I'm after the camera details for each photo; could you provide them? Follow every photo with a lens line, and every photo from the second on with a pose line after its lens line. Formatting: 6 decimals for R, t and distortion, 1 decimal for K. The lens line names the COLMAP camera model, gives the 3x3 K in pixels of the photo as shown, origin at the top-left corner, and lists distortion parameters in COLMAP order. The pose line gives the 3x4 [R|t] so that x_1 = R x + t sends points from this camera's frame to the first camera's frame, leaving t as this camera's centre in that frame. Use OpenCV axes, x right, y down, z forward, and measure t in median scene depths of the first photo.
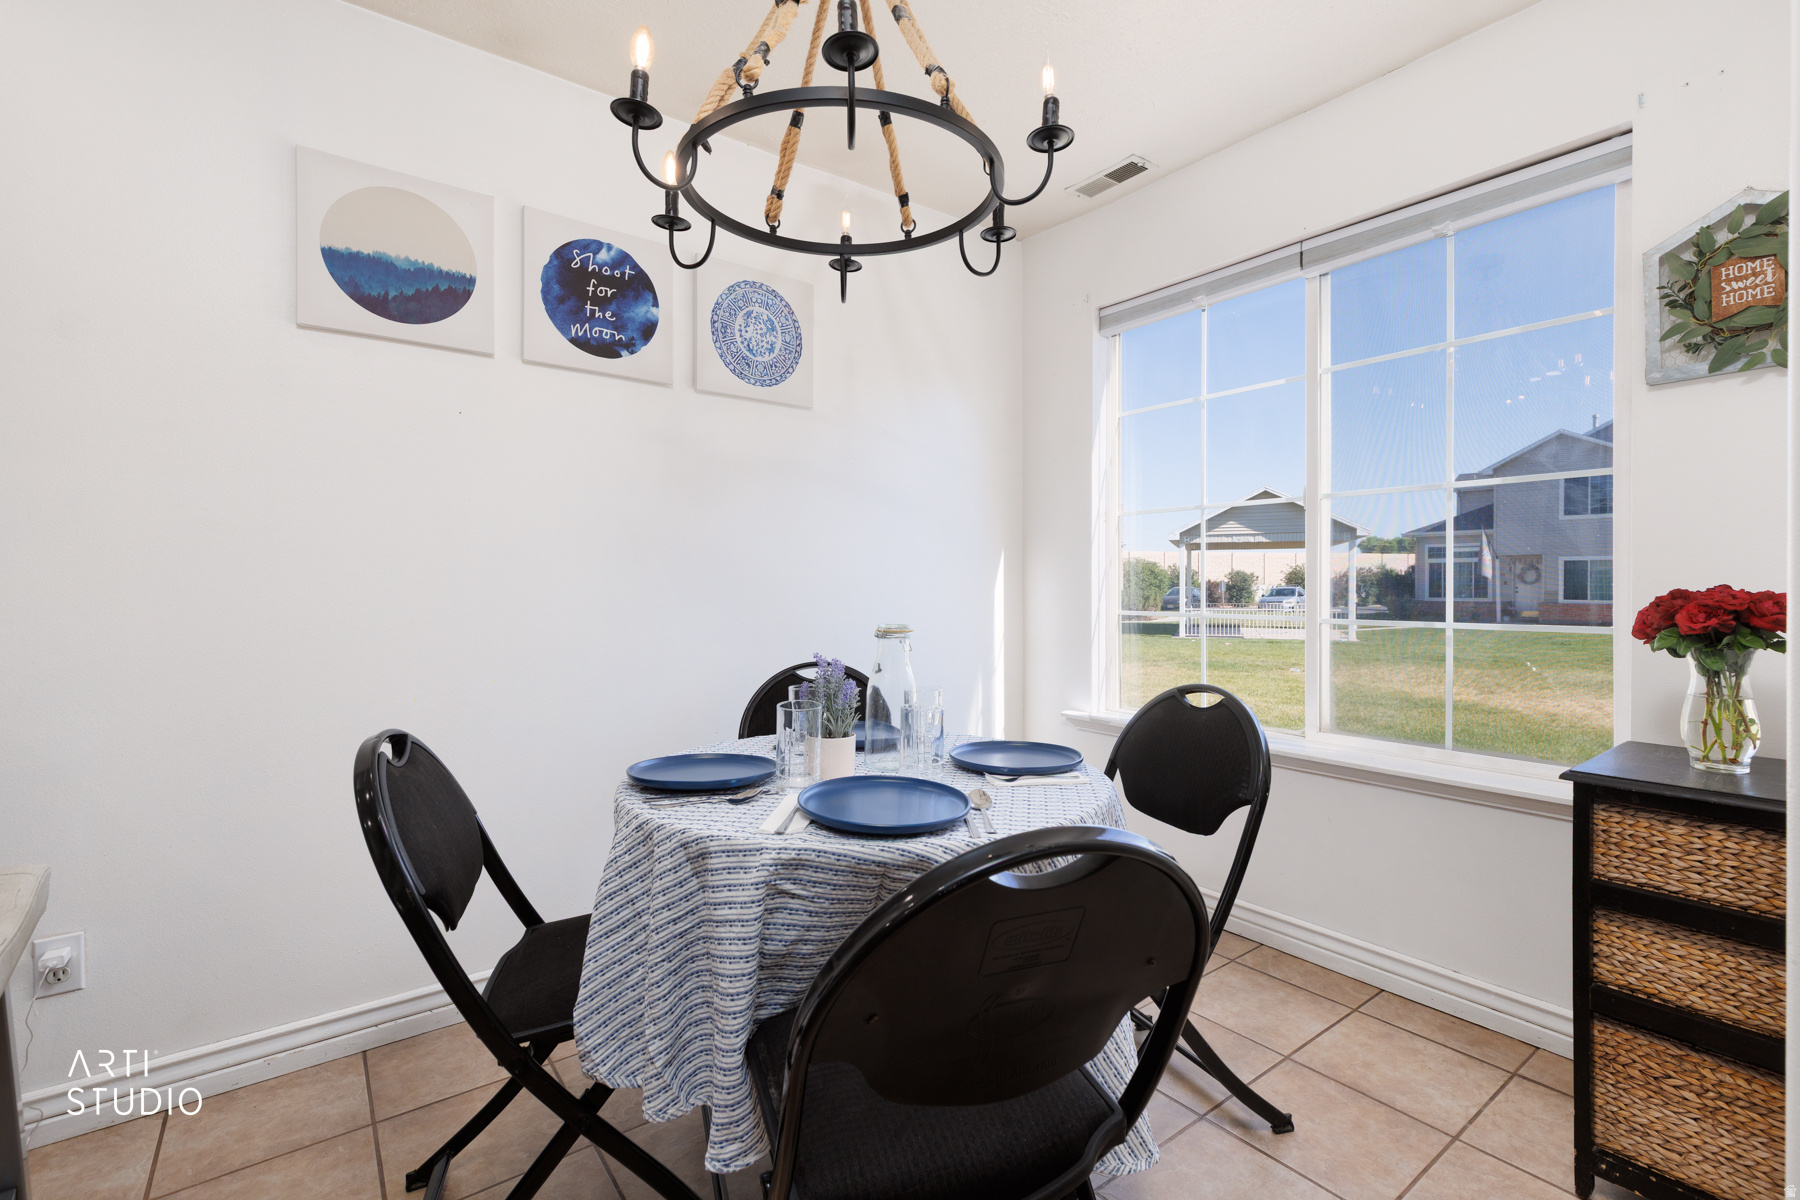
lens RADIAL K [[811.4, 0, 909.3], [0, 811.4, 596.6], [0, 0, 1]] dist [0.028956, -0.000120]
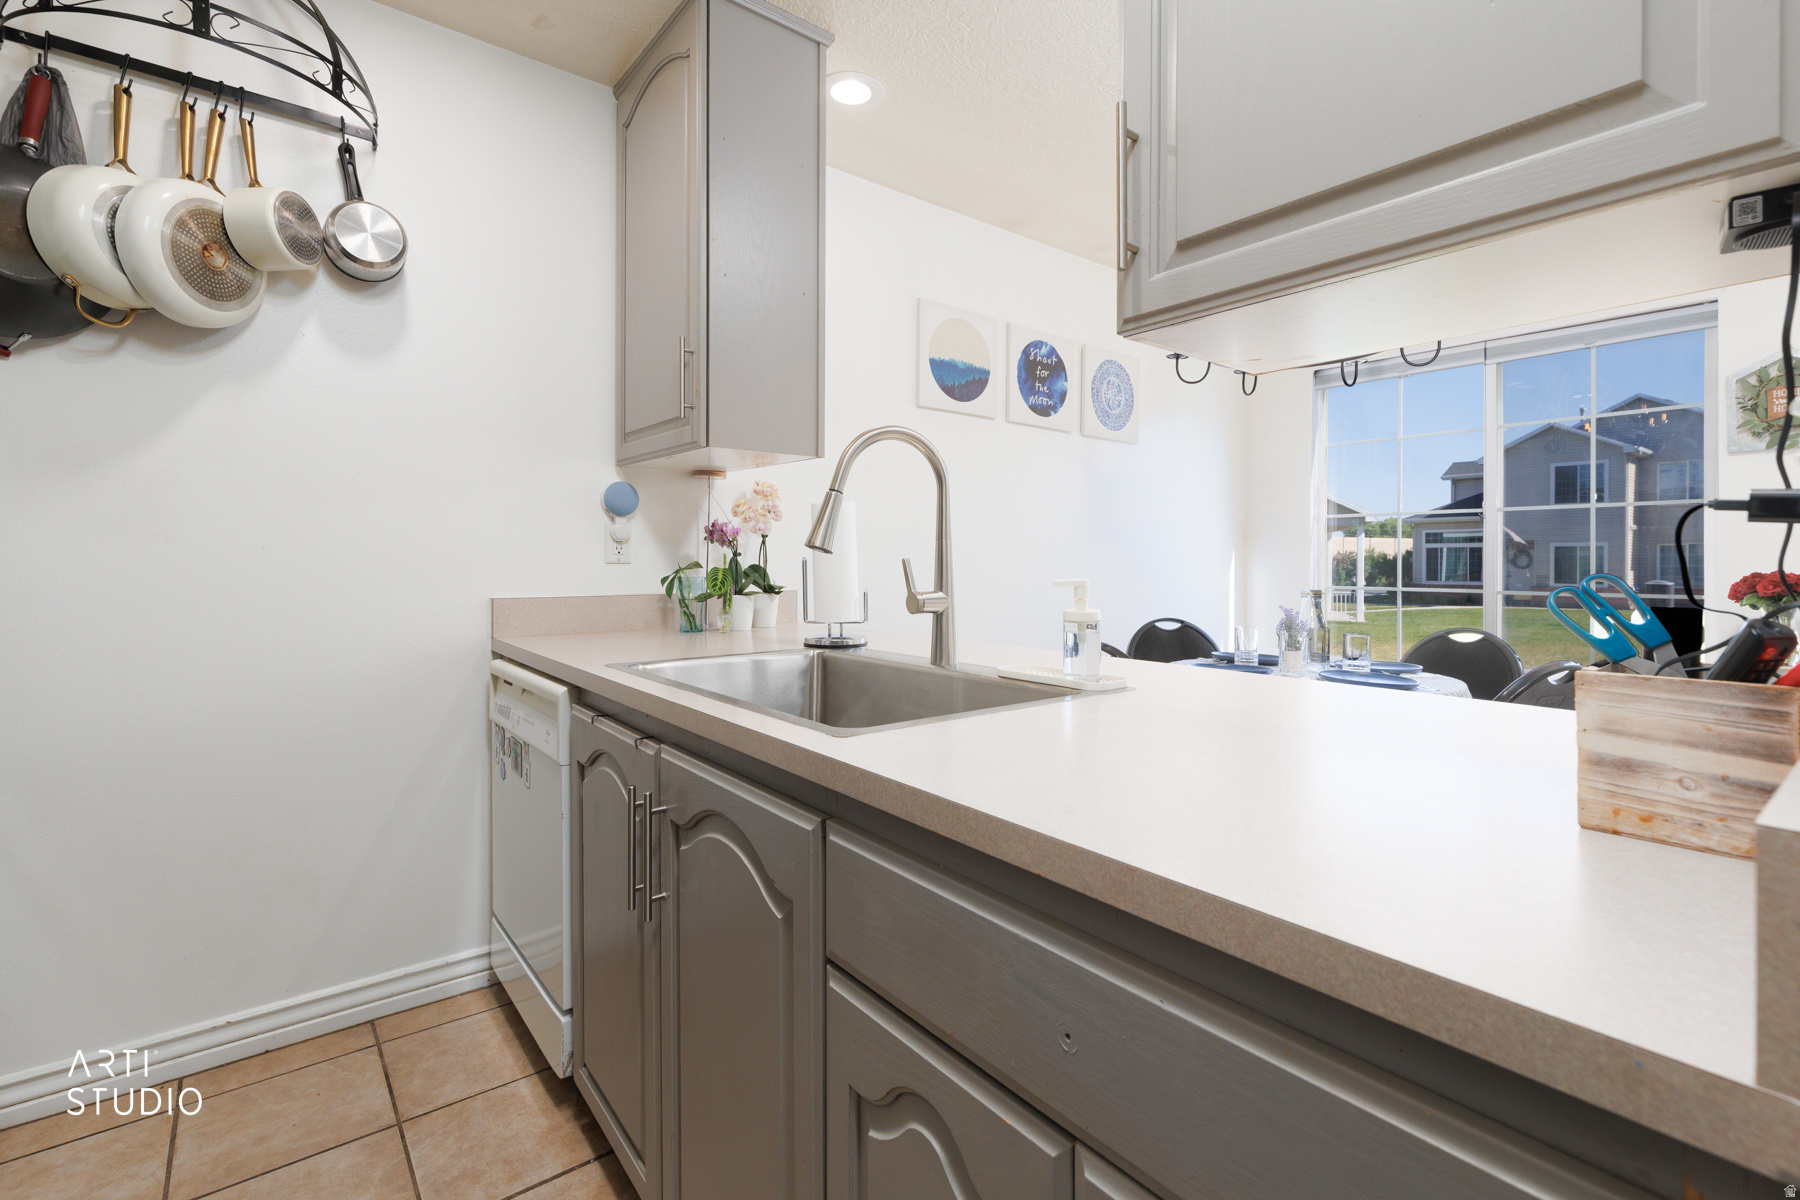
lens RADIAL K [[814.4, 0, 966.2], [0, 814.4, 564.0], [0, 0, 1]] dist [0.098421, -0.024212]
pose [[0.997817, 0.008068, 0.065540, -0.620240], [-0.007045, 0.999850, -0.015821, 0.010156], [-0.065657, 0.015325, 0.997725, -0.524380]]
